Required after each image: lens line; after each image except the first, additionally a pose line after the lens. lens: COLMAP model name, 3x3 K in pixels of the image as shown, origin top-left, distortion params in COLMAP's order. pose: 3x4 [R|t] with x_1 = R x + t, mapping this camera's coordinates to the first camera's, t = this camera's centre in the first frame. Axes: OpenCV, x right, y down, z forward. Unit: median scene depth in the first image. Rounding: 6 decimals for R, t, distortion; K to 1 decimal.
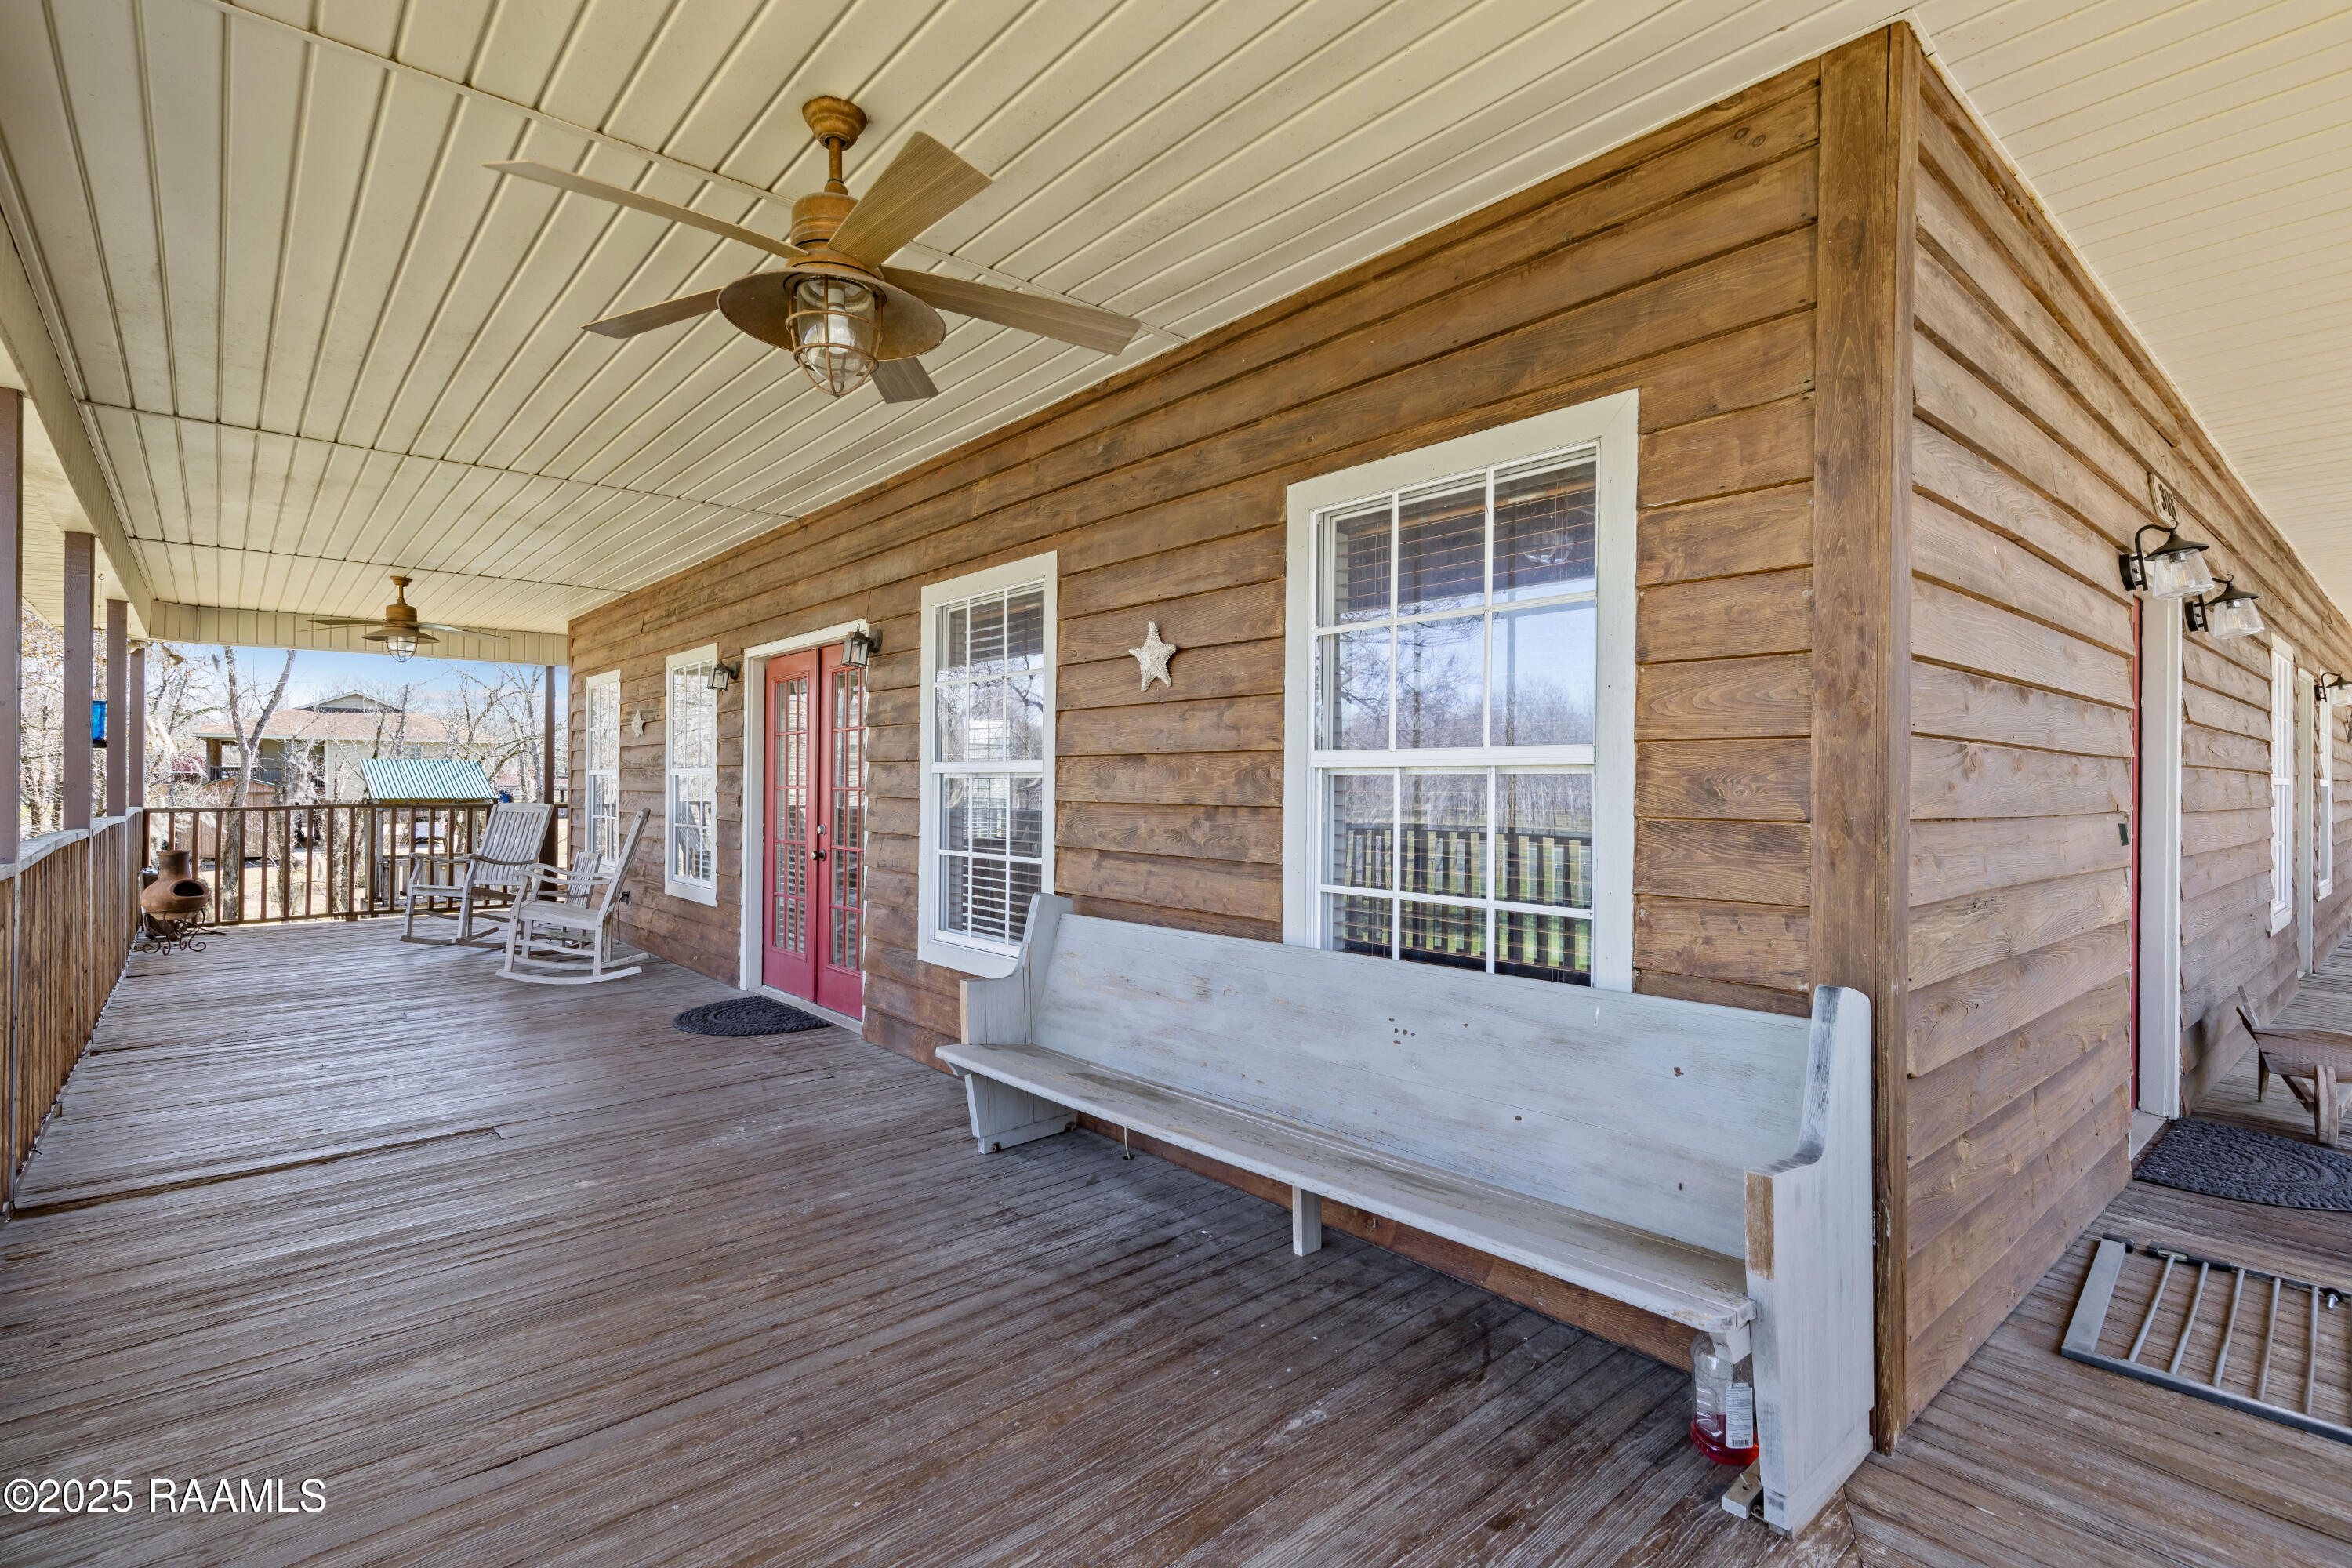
lens RADIAL K [[1106.7, 0, 1173.2], [0, 1106.7, 781.3], [0, 0, 1]] dist [0.004829, 0.000262]
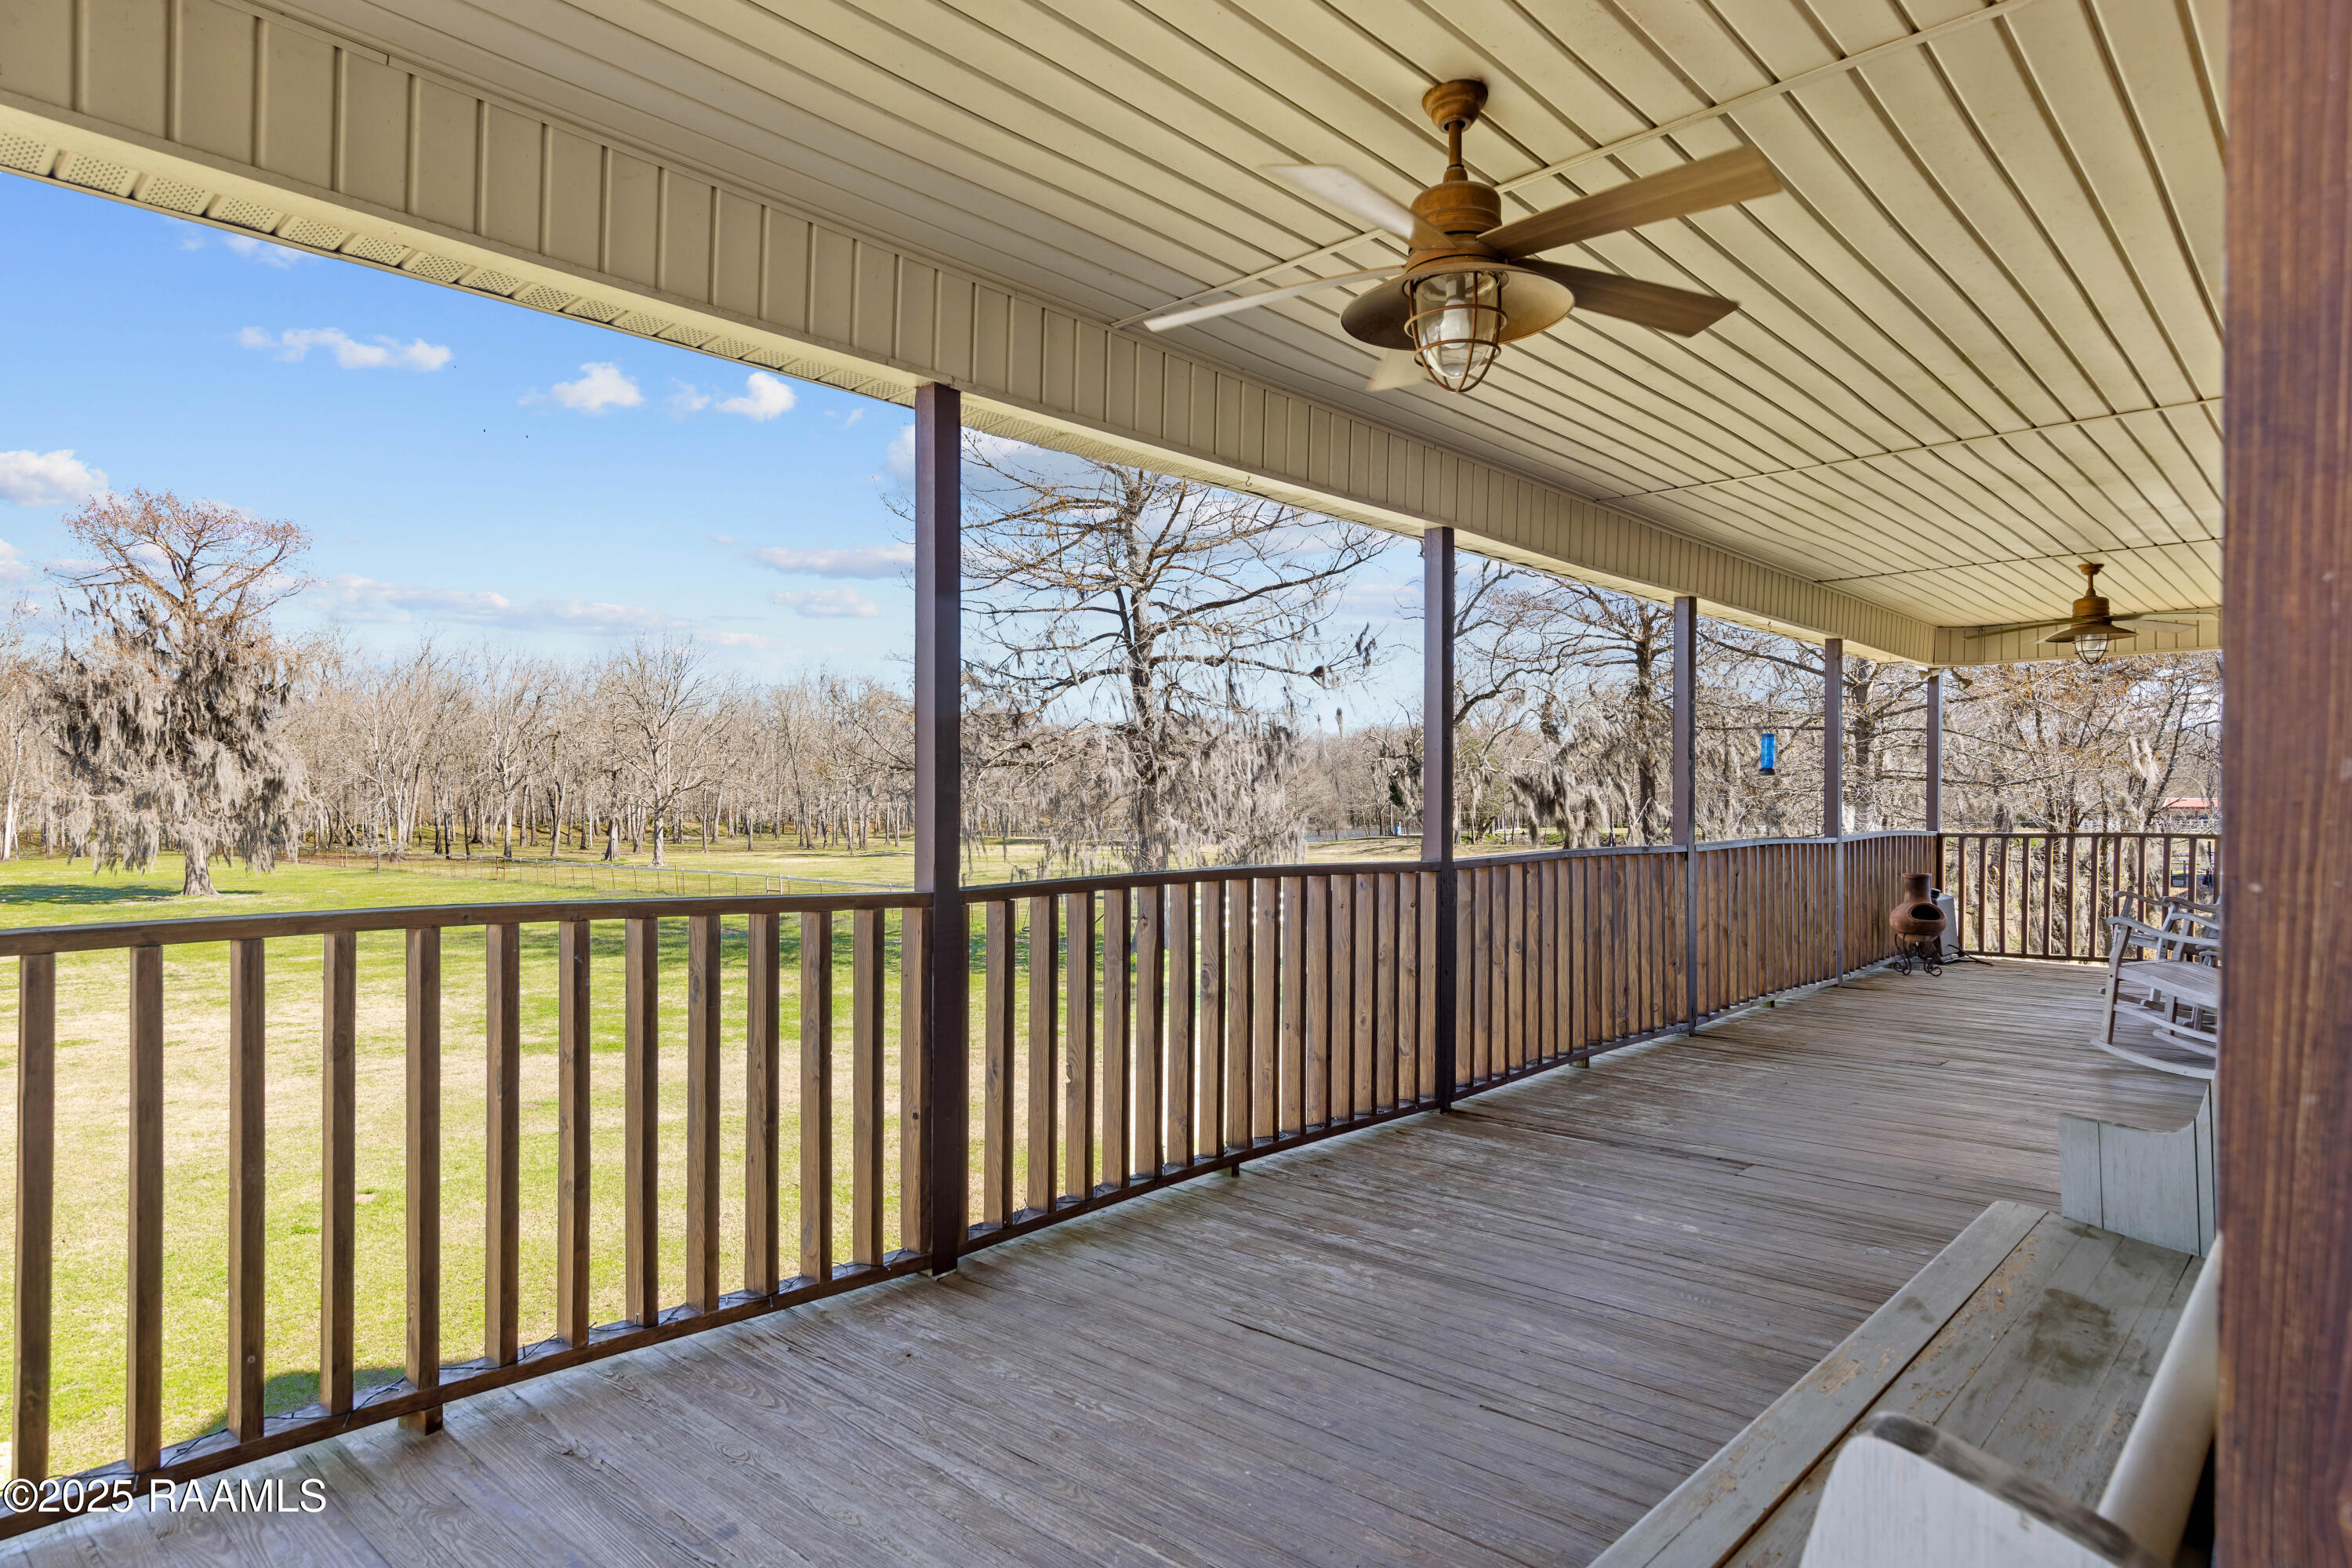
lens RADIAL K [[1326.9, 0, 1173.4], [0, 1326.9, 794.4], [0, 0, 1]] dist [0.006816, -0.001160]
pose [[0.103307, -0.011742, -0.994580, 0.494205], [0.002168, 0.999931, -0.011580, 0.005416], [0.994647, -0.000960, 0.103326, 0.396932]]
